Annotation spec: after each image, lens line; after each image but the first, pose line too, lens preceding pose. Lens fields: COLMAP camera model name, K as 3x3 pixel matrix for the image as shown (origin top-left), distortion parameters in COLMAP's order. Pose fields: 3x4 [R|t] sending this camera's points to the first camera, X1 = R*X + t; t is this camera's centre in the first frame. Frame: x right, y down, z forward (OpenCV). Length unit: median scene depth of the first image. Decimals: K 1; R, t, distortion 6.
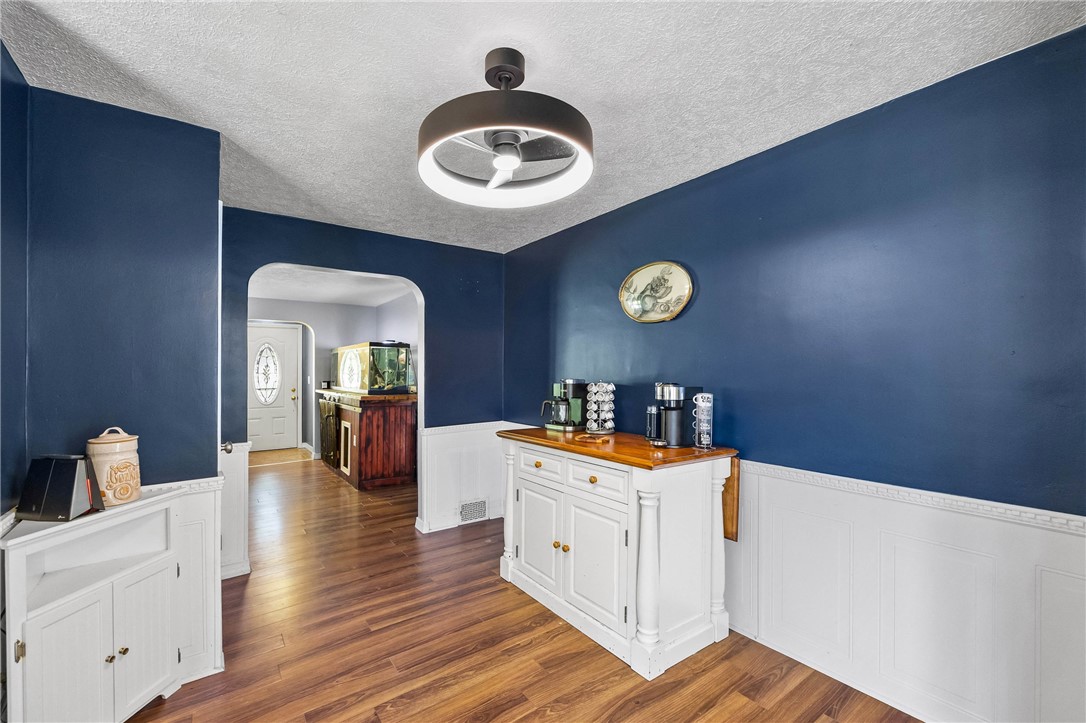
lens RADIAL K [[438.3, 0, 507.0], [0, 438.3, 368.8], [0, 0, 1]] dist [-0.001407, -0.000111]
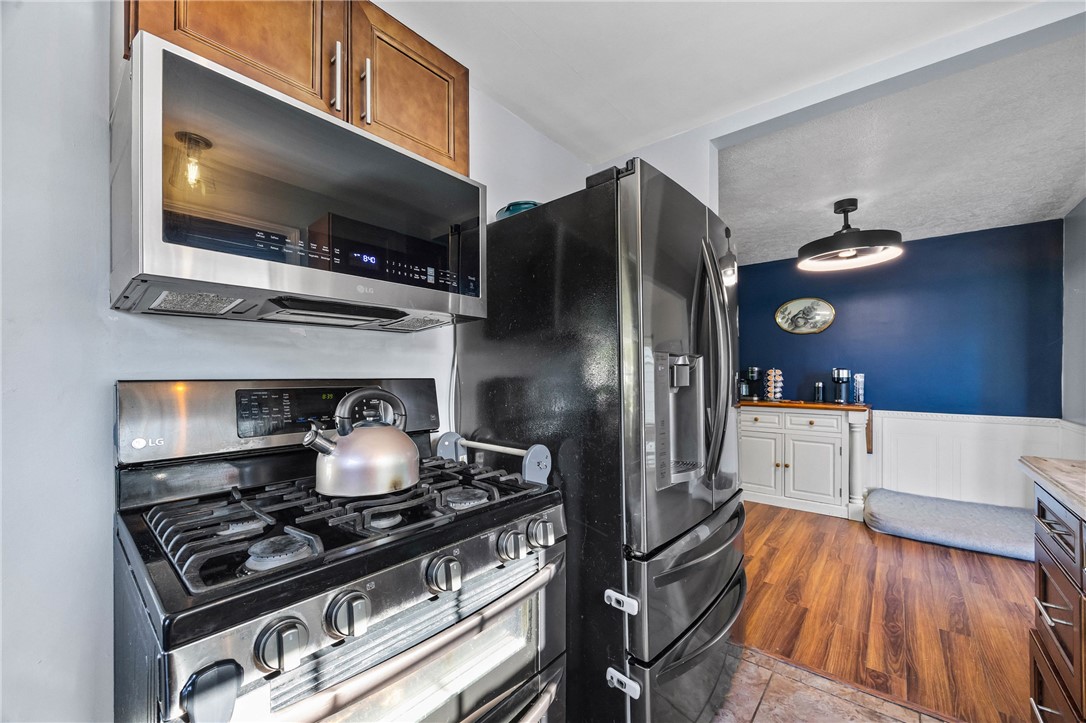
lens RADIAL K [[438.3, 0, 515.7], [0, 438.3, 368.6], [0, 0, 1]] dist [-0.001407, -0.000111]
pose [[0.959281, 0.000158, 0.282453, -1.432787], [-0.000908, 0.999996, 0.002524, 0.030211], [-0.282452, -0.002678, 0.959278, -0.355541]]
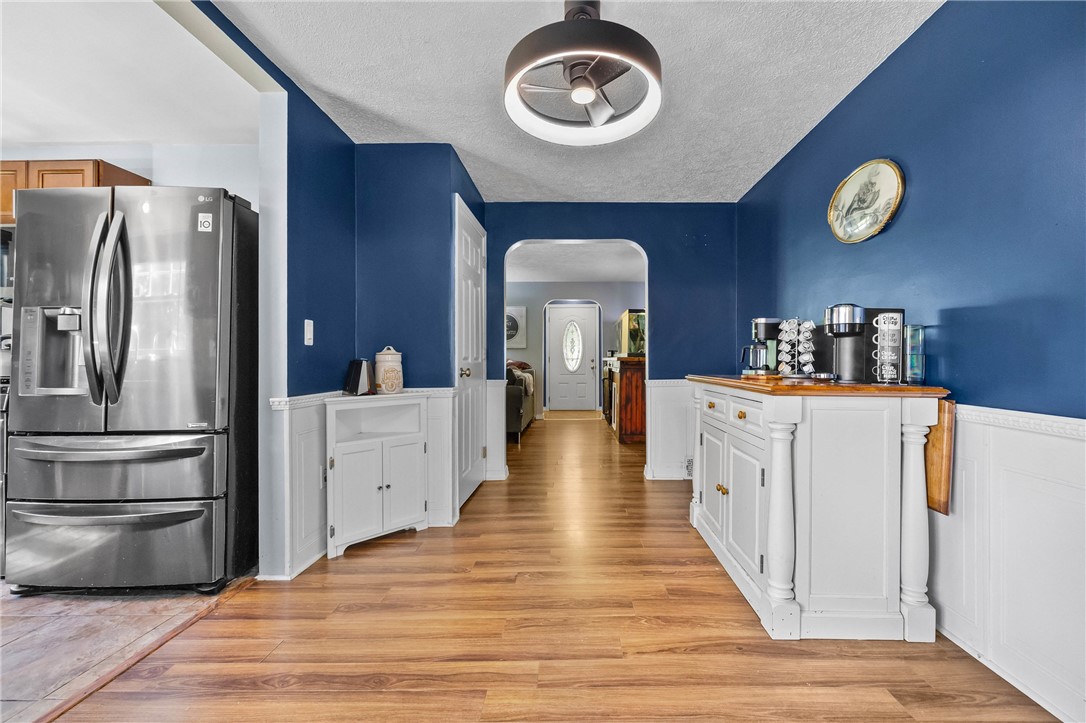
lens RADIAL K [[433.3, 0, 581.8], [0, 433.3, 355.0], [0, 0, 1]] dist [-0.003848, 0.000414]
pose [[0.833652, -0.002046, -0.552286, 0.411083], [-0.002011, 0.999975, -0.006740, 0.133034], [0.552286, 0.006729, 0.833627, 0.062538]]
